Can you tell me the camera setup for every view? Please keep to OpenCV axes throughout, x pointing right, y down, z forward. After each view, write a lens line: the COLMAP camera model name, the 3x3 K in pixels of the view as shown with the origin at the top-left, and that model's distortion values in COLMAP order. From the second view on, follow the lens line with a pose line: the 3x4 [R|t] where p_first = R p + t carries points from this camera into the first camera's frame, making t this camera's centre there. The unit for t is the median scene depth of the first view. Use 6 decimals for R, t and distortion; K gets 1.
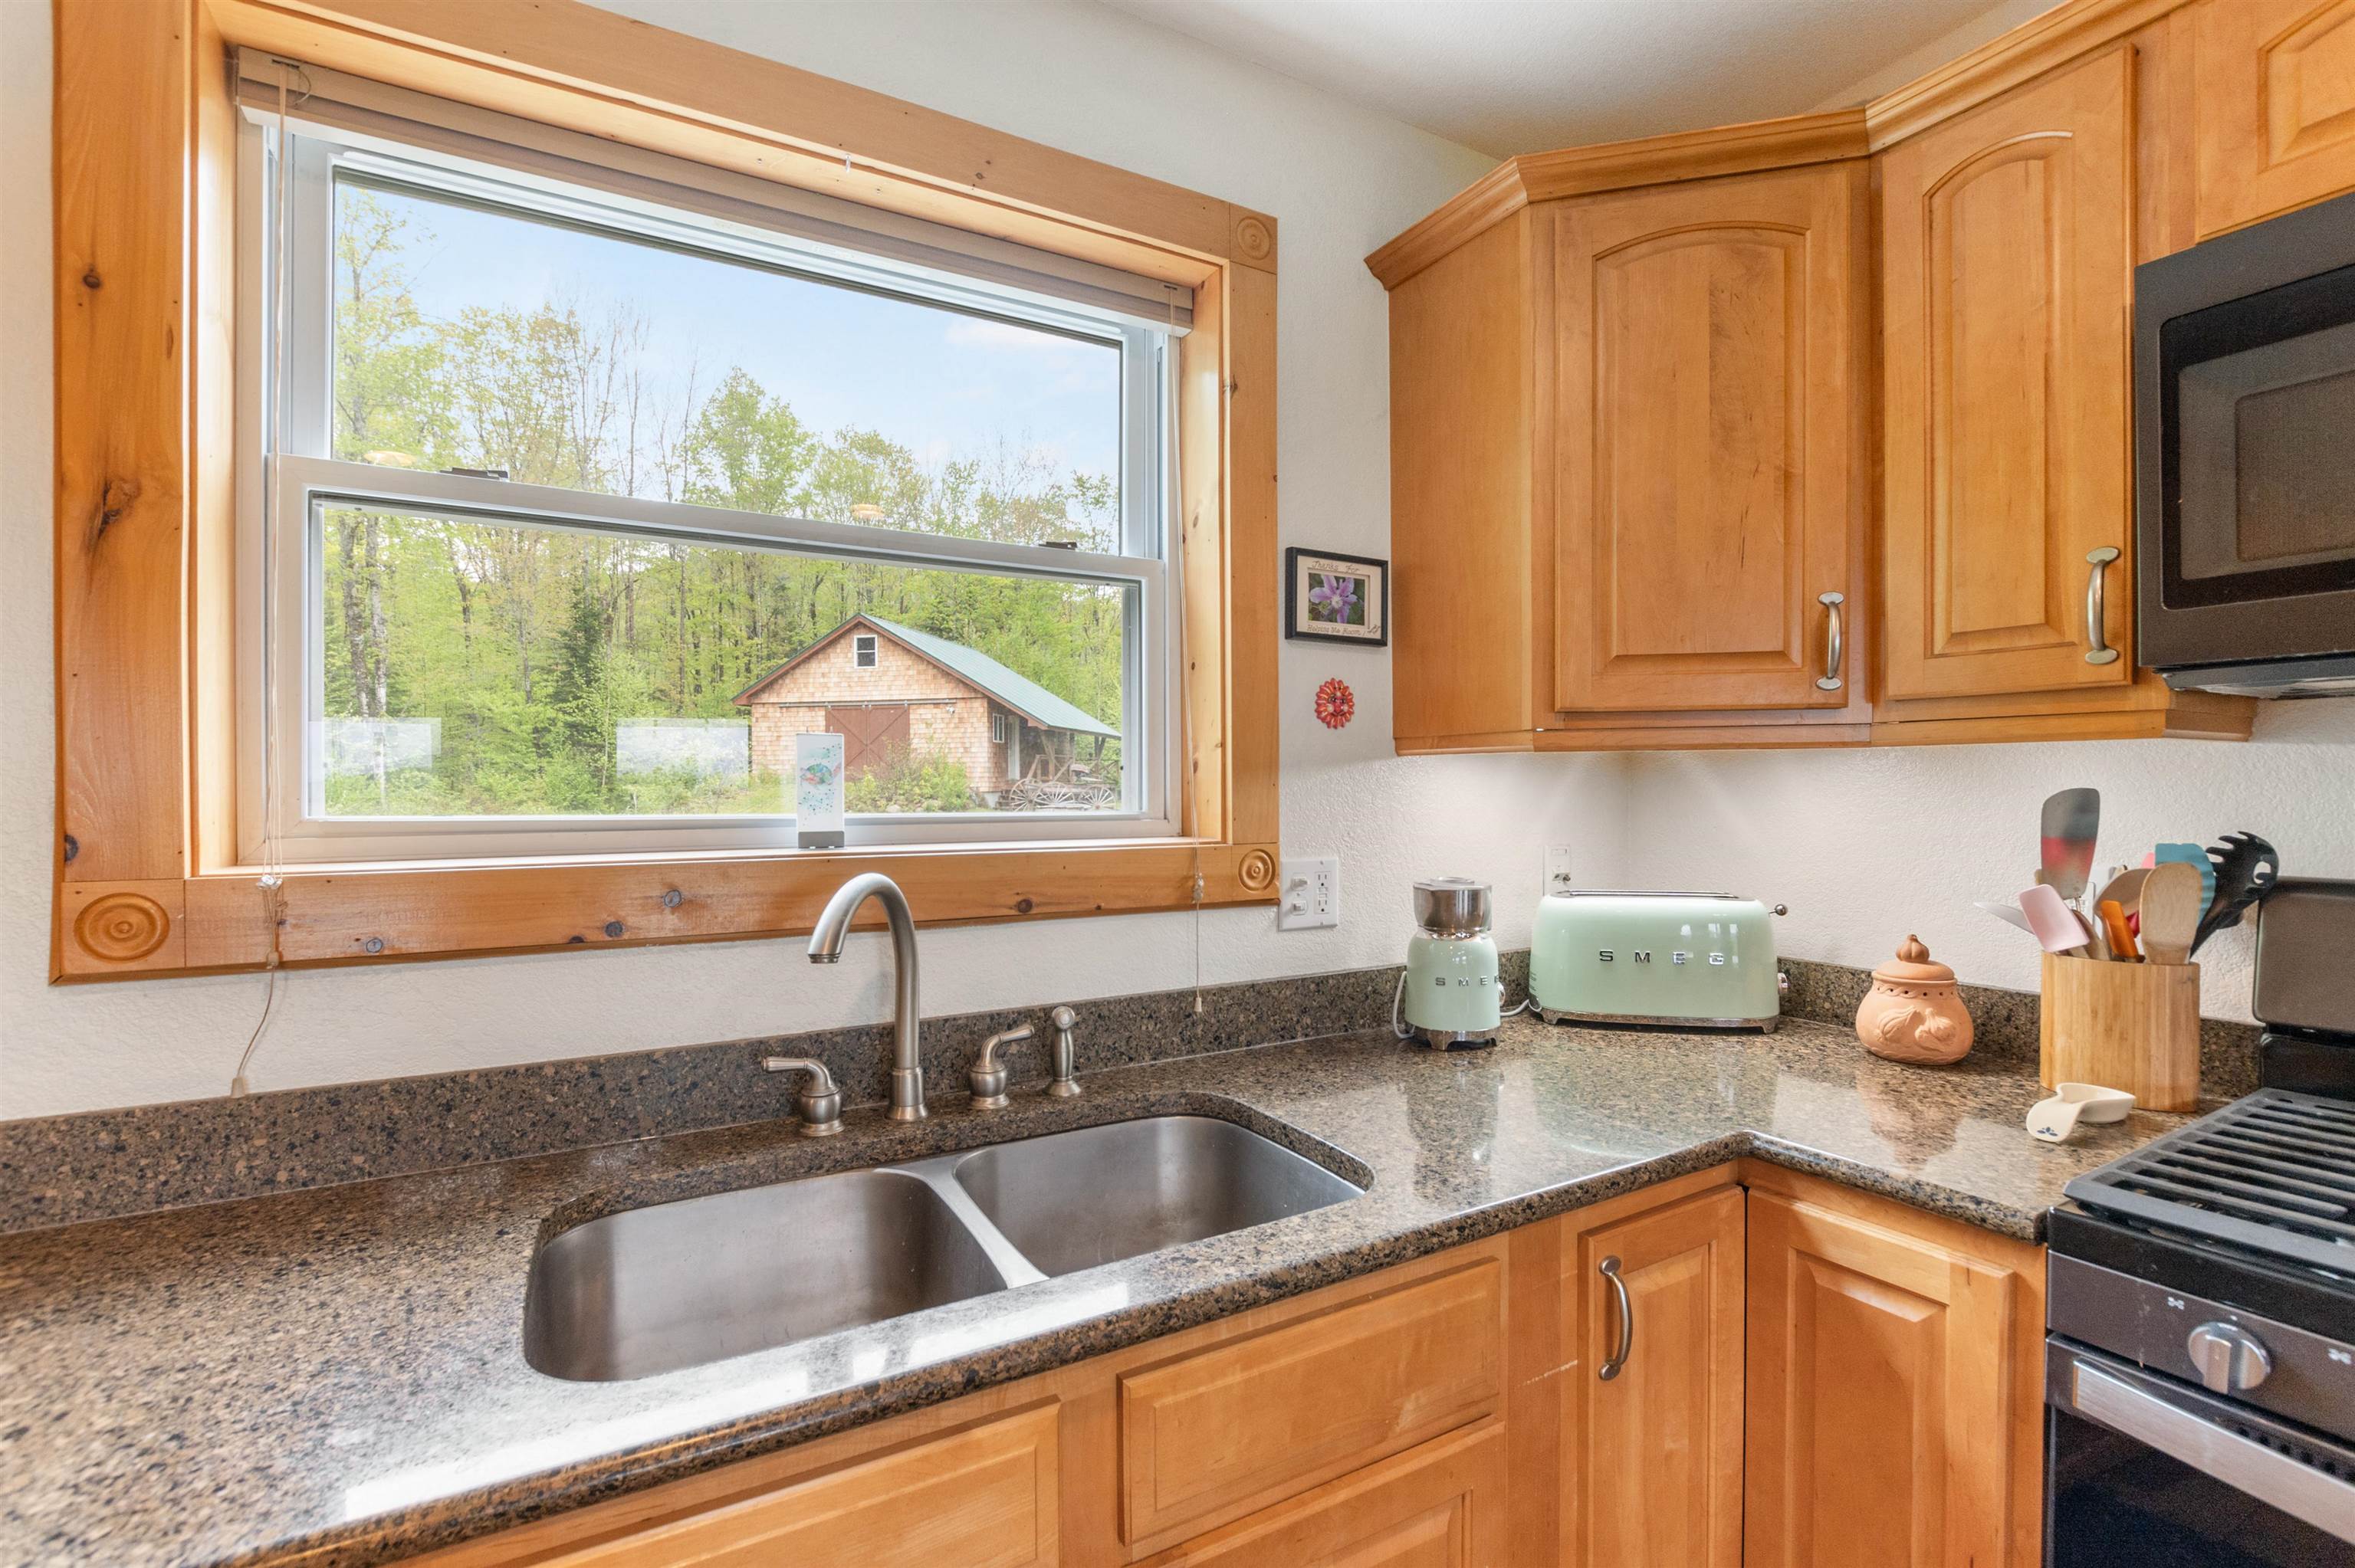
lens RADIAL K [[1044.7, 0, 1174.0], [0, 1044.7, 795.1], [0, 0, 1]] dist [-0.026393, 0.003391]
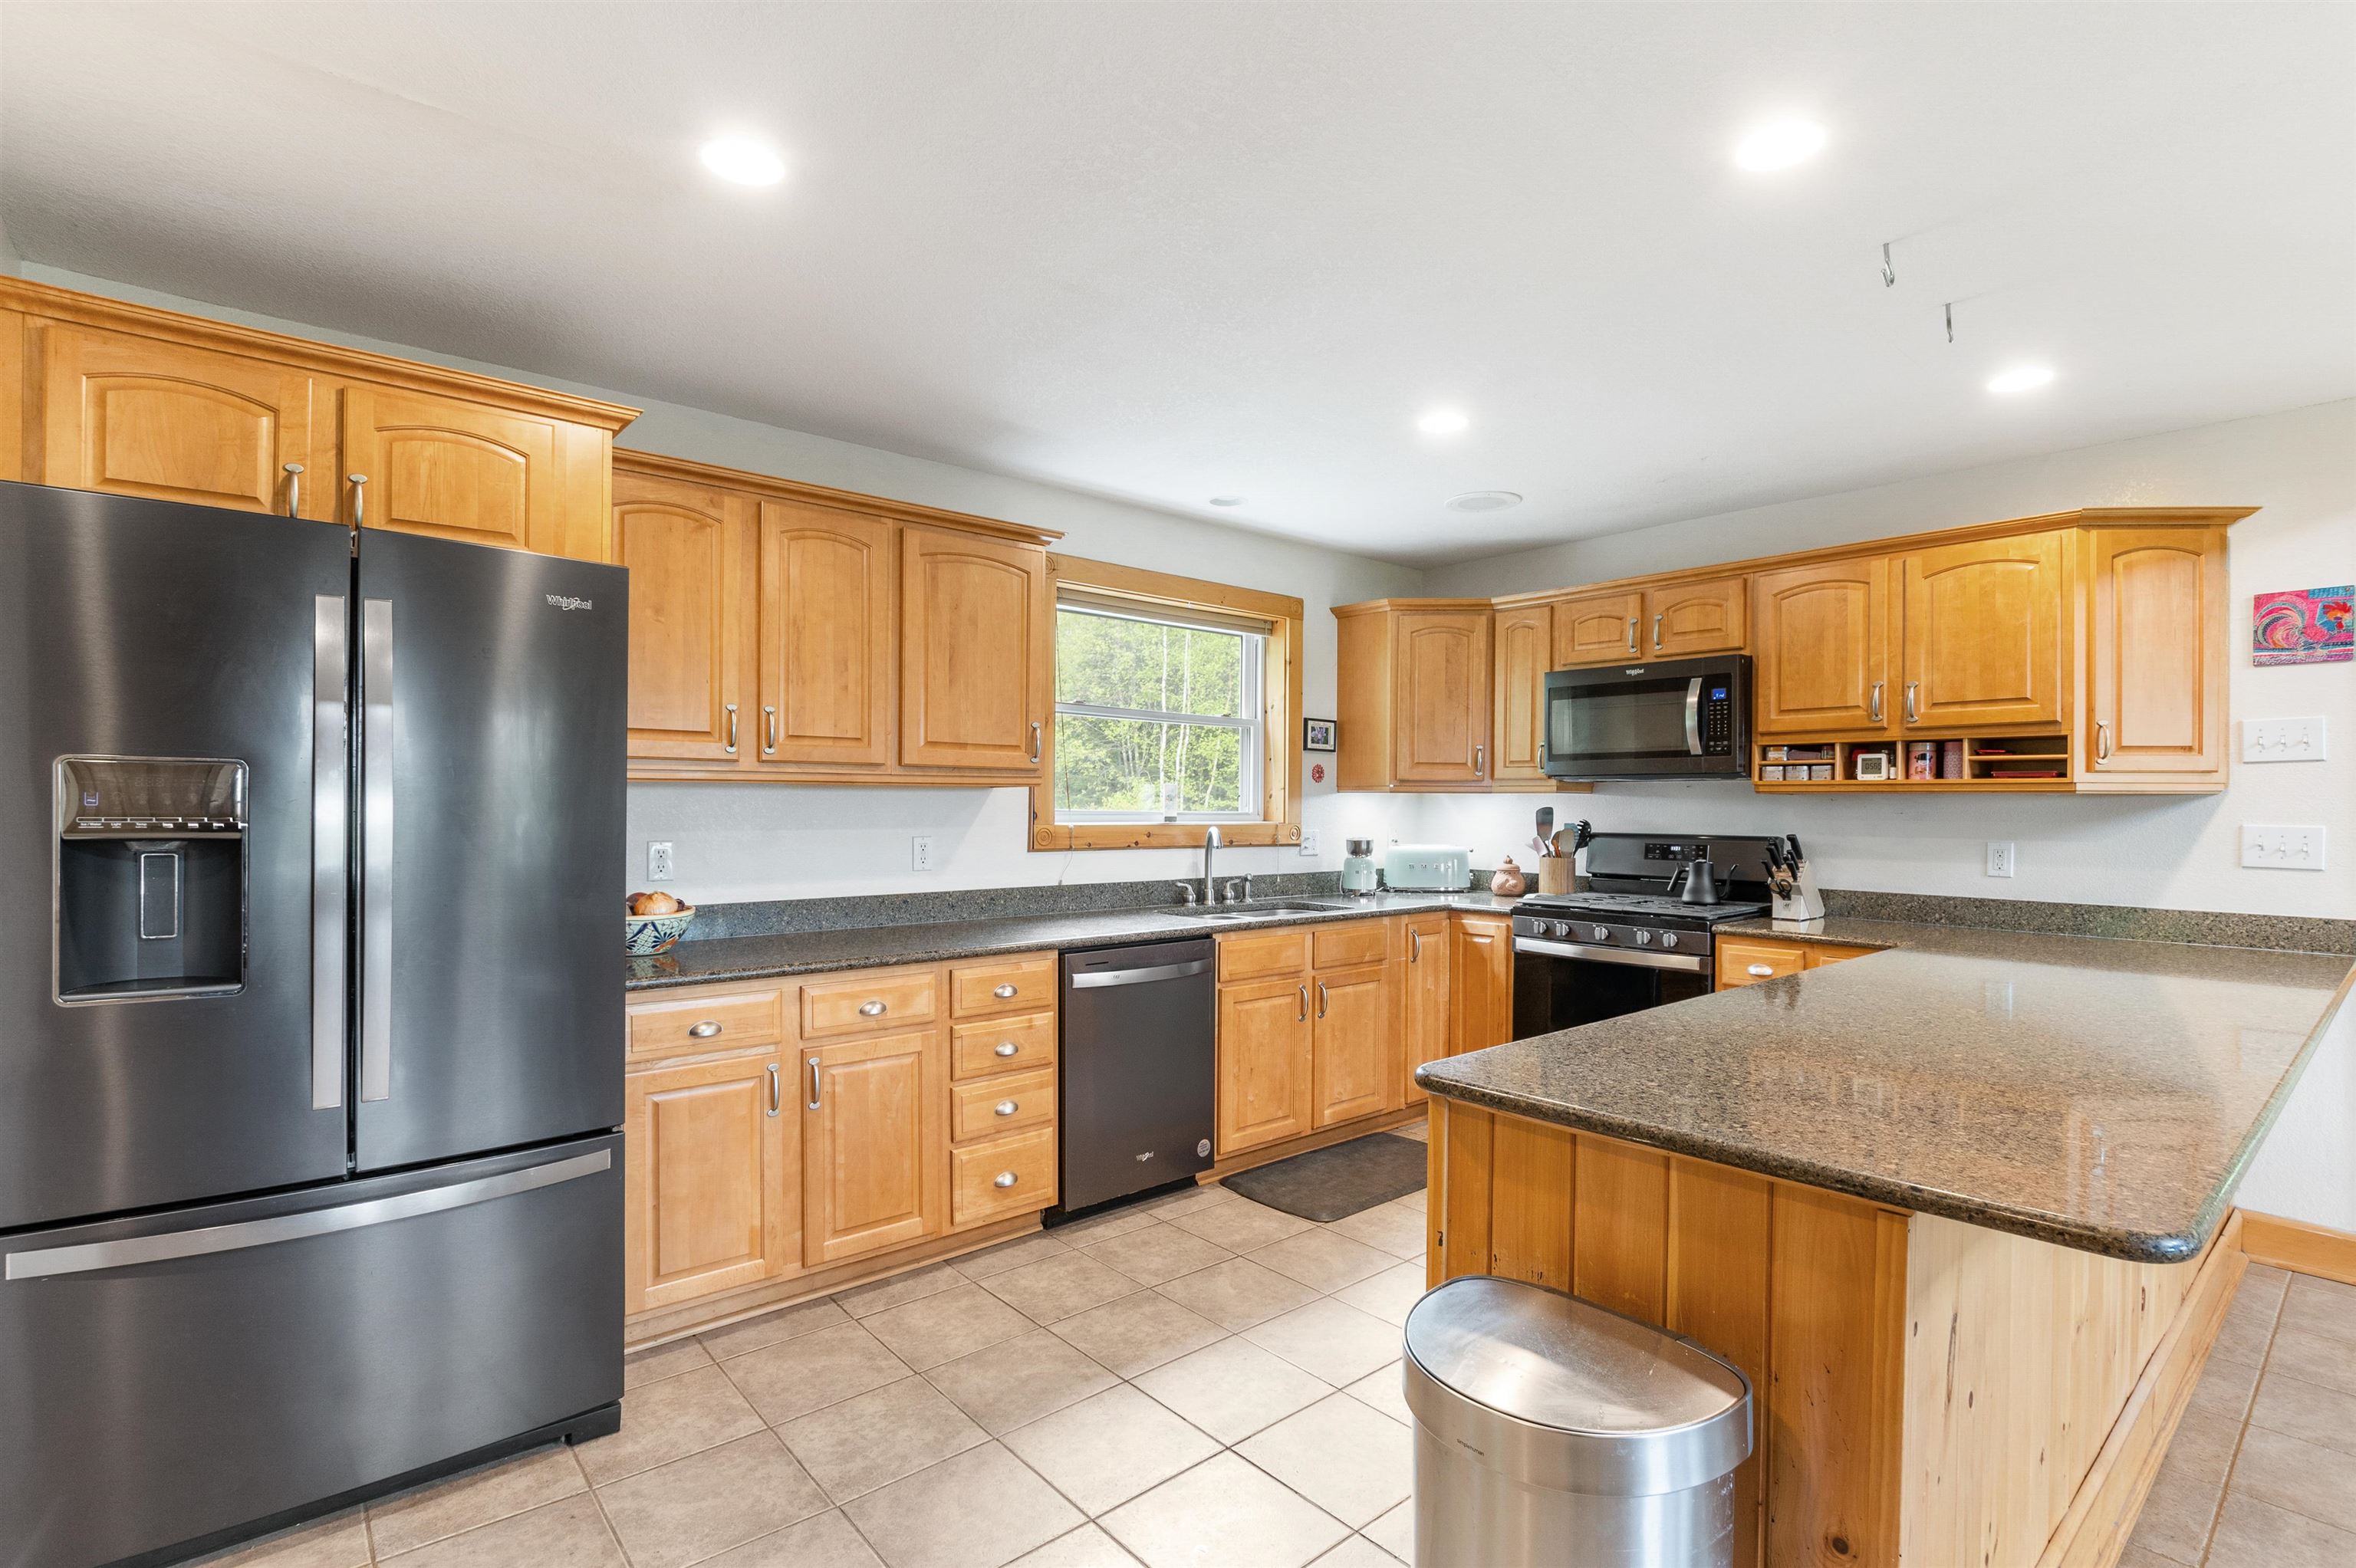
lens RADIAL K [[1121.2, 0, 1183.4], [0, 1121.2, 802.1], [0, 0, 1]] dist [-0.004243, -0.000278]
pose [[0.979871, 0.013634, 0.199164, -0.922072], [-0.011201, 0.999848, -0.013336, 0.035843], [-0.199316, 0.010836, 0.979875, -2.145522]]
